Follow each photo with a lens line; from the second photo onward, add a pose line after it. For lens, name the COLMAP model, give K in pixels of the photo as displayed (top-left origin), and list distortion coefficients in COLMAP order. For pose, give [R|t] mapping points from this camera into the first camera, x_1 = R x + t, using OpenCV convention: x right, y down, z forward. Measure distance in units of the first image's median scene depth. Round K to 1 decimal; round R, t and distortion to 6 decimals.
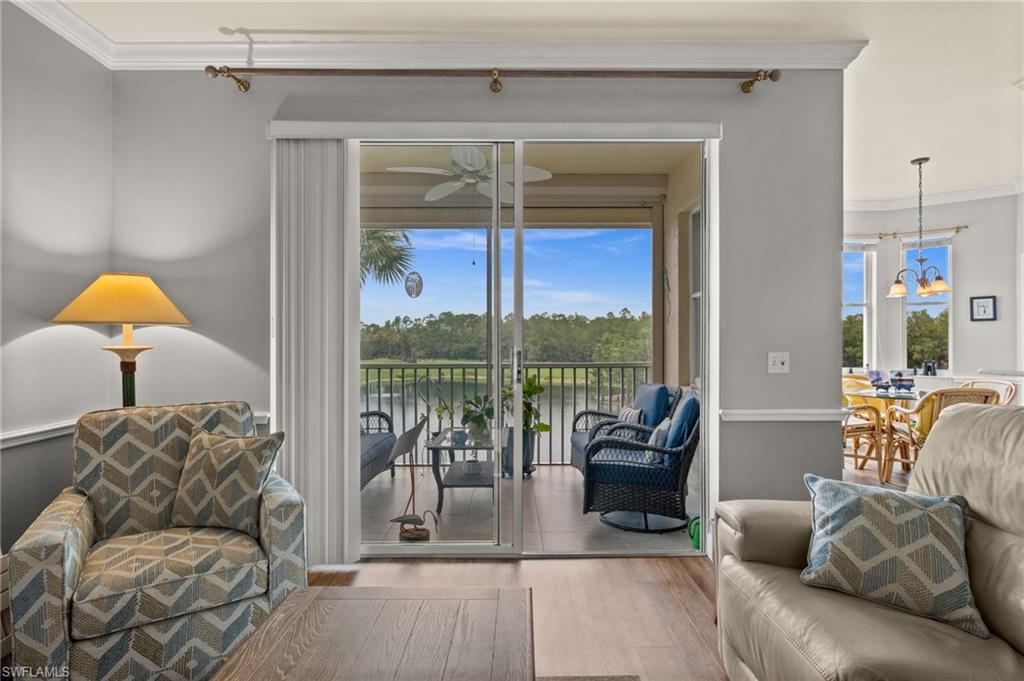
lens RADIAL K [[524.1, 0, 512.0], [0, 524.1, 340.5], [0, 0, 1]] dist [-0.001188, -0.000628]
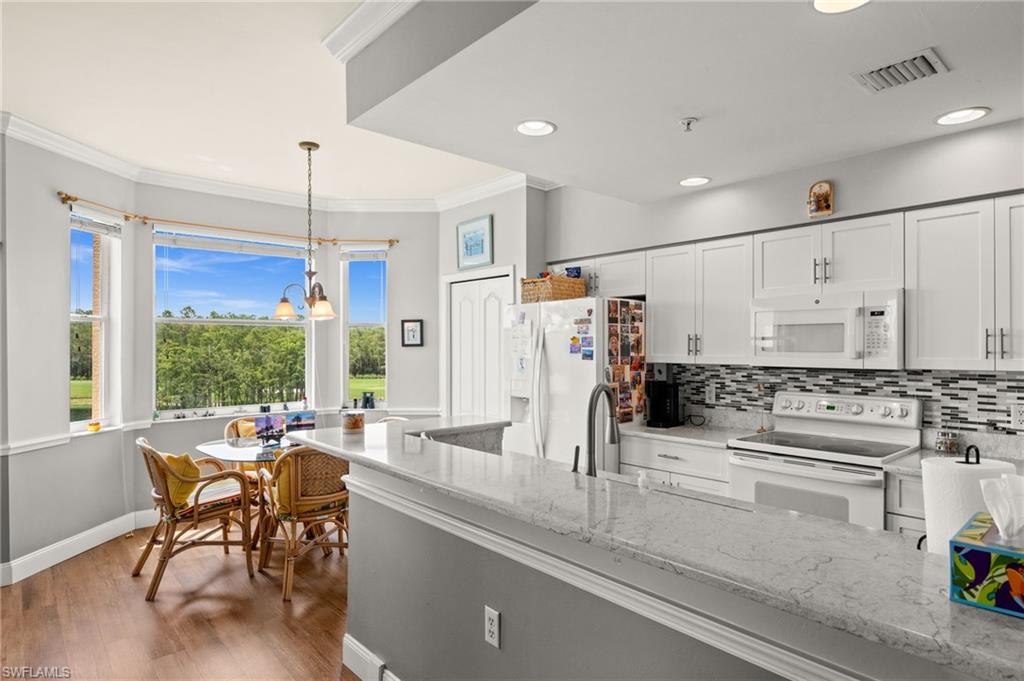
lens RADIAL K [[576.3, 0, 512.1], [0, 576.3, 348.5], [0, 0, 1]] dist [-0.000054, -0.001118]
pose [[0.756945, -0.002834, 0.653473, 0.716788], [-0.000338, 0.999989, 0.004728, -0.073593], [-0.653479, -0.003799, 0.756935, 0.246616]]
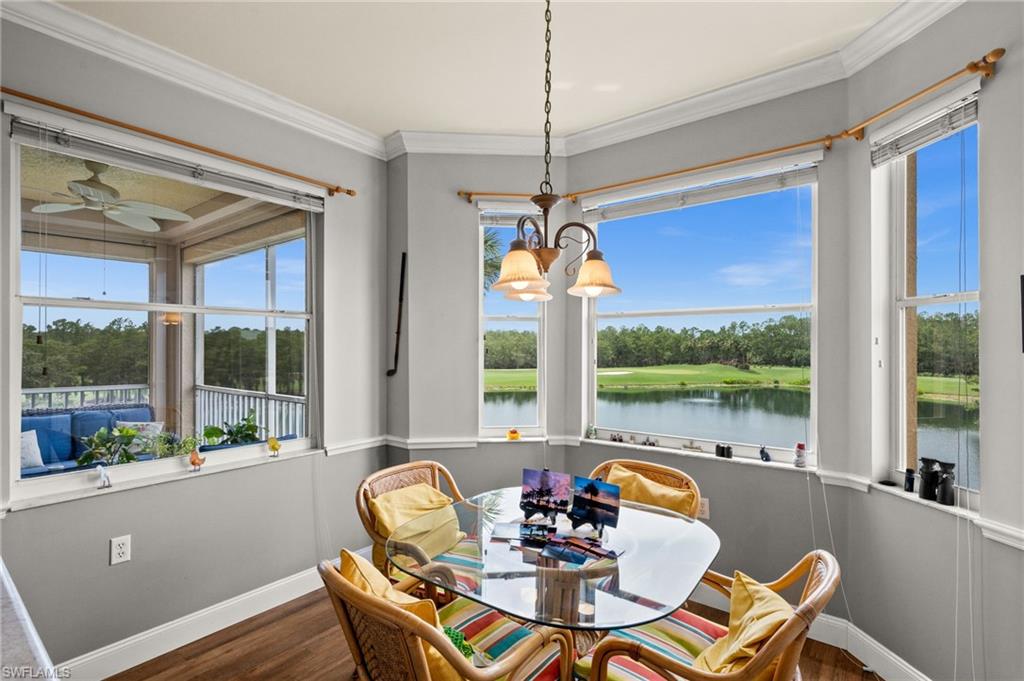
lens RADIAL K [[485.4, 0, 515.5], [0, 485.4, 345.7], [0, 0, 1]] dist [0.000231, 0.000111]
pose [[0.786972, 0.000642, -0.616988, 1.568858], [-0.000117, 1.000000, 0.000891, -0.078997], [0.616989, -0.000629, 0.786972, 1.132031]]
